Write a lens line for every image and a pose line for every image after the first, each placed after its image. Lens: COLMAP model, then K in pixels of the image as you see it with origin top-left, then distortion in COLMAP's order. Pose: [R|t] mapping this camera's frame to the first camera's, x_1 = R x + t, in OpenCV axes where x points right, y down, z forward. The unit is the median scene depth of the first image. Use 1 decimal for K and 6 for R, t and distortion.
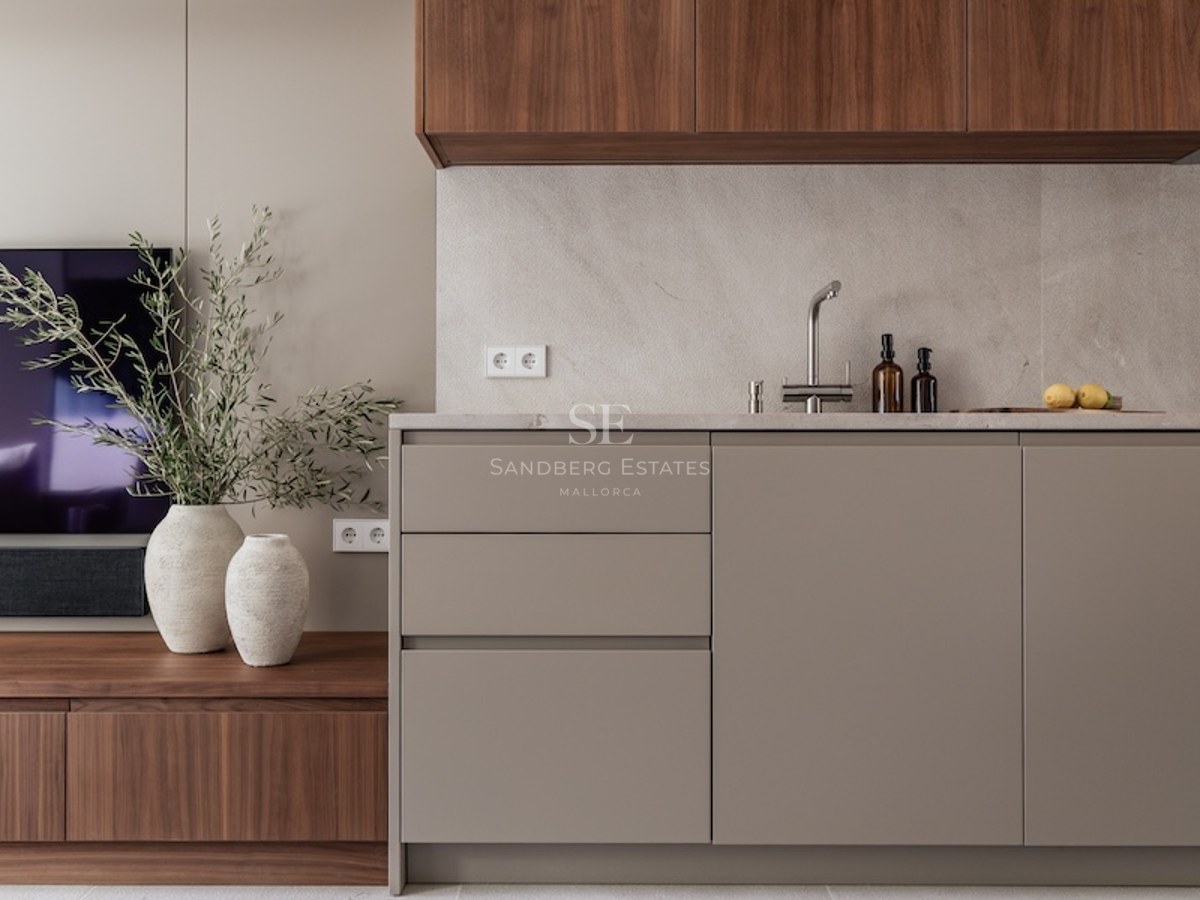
lens RADIAL K [[1166.6, 0, 600.0], [0, 1166.6, 450.0], [0, 0, 1]] dist [0.001915, -0.001628]
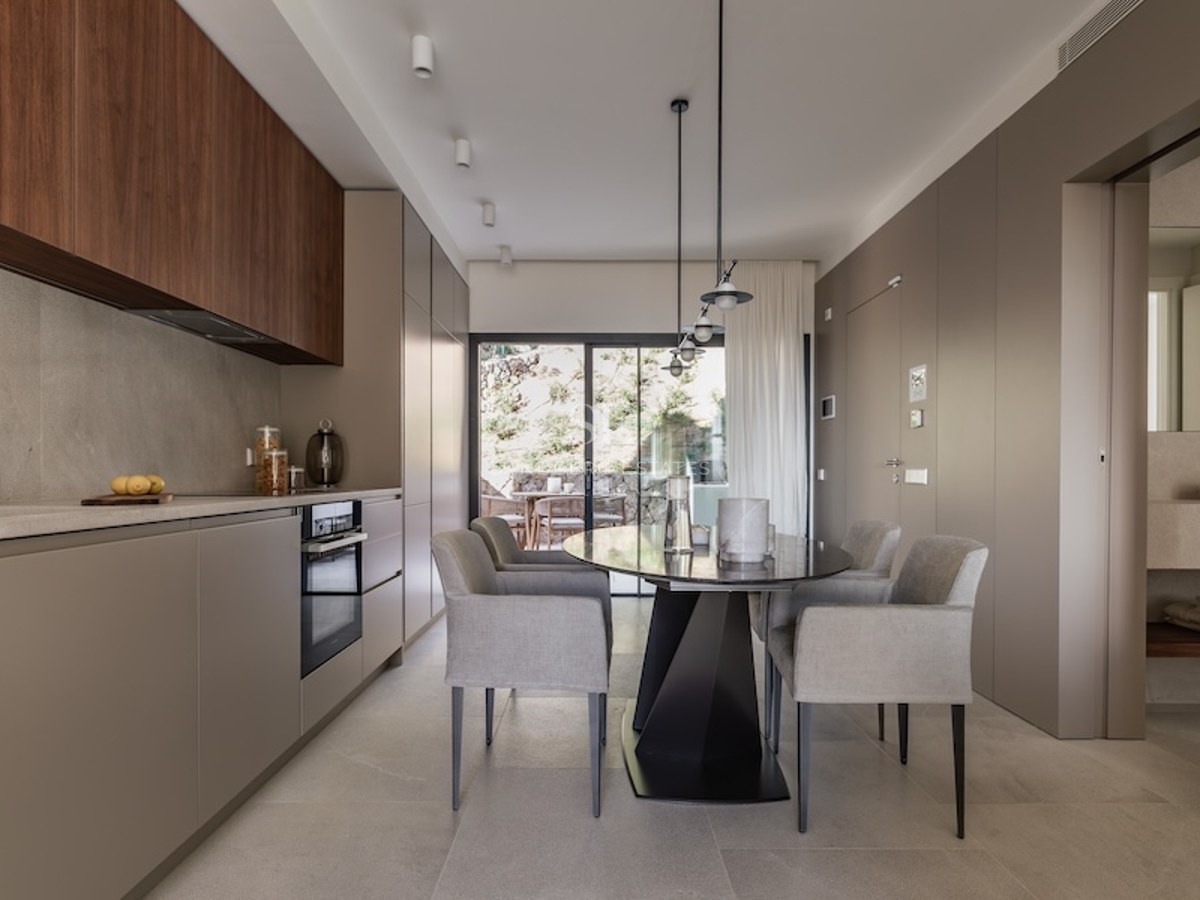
lens RADIAL K [[664.5, 0, 598.2], [0, 664.5, 479.0], [0, 0, 1]] dist [-0.000409, -0.000215]
pose [[-0.010973, -0.009320, 0.999896, -0.318729], [-0.011111, 0.999896, 0.009198, -0.058327], [-0.999878, -0.011009, -0.011075, 0.447688]]
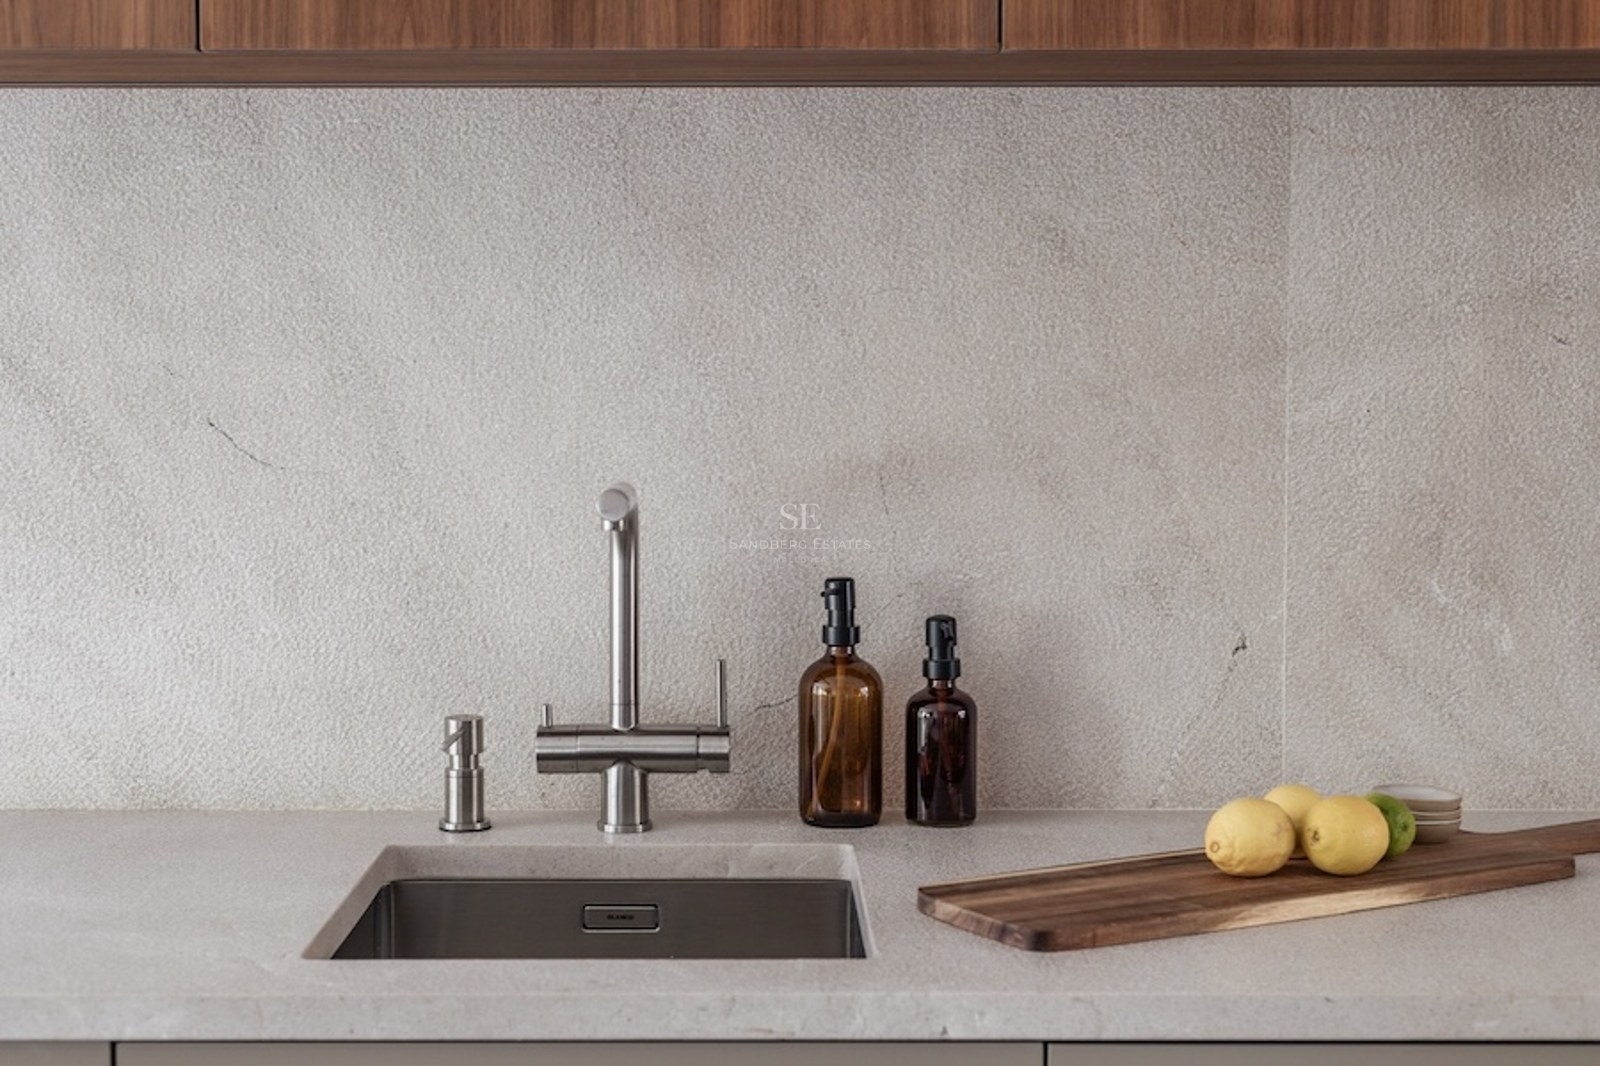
lens RADIAL K [[2432.3, 0, 800.0], [0, 2432.3, 533.0], [0, 0, 1]] dist [0.009500, 0.013650]
pose [[0.999990, -0.001130, 0.004243, 0.232519], [0.000772, 0.996498, 0.083607, -0.176713], [-0.004323, -0.083603, 0.996490, 0.261238]]
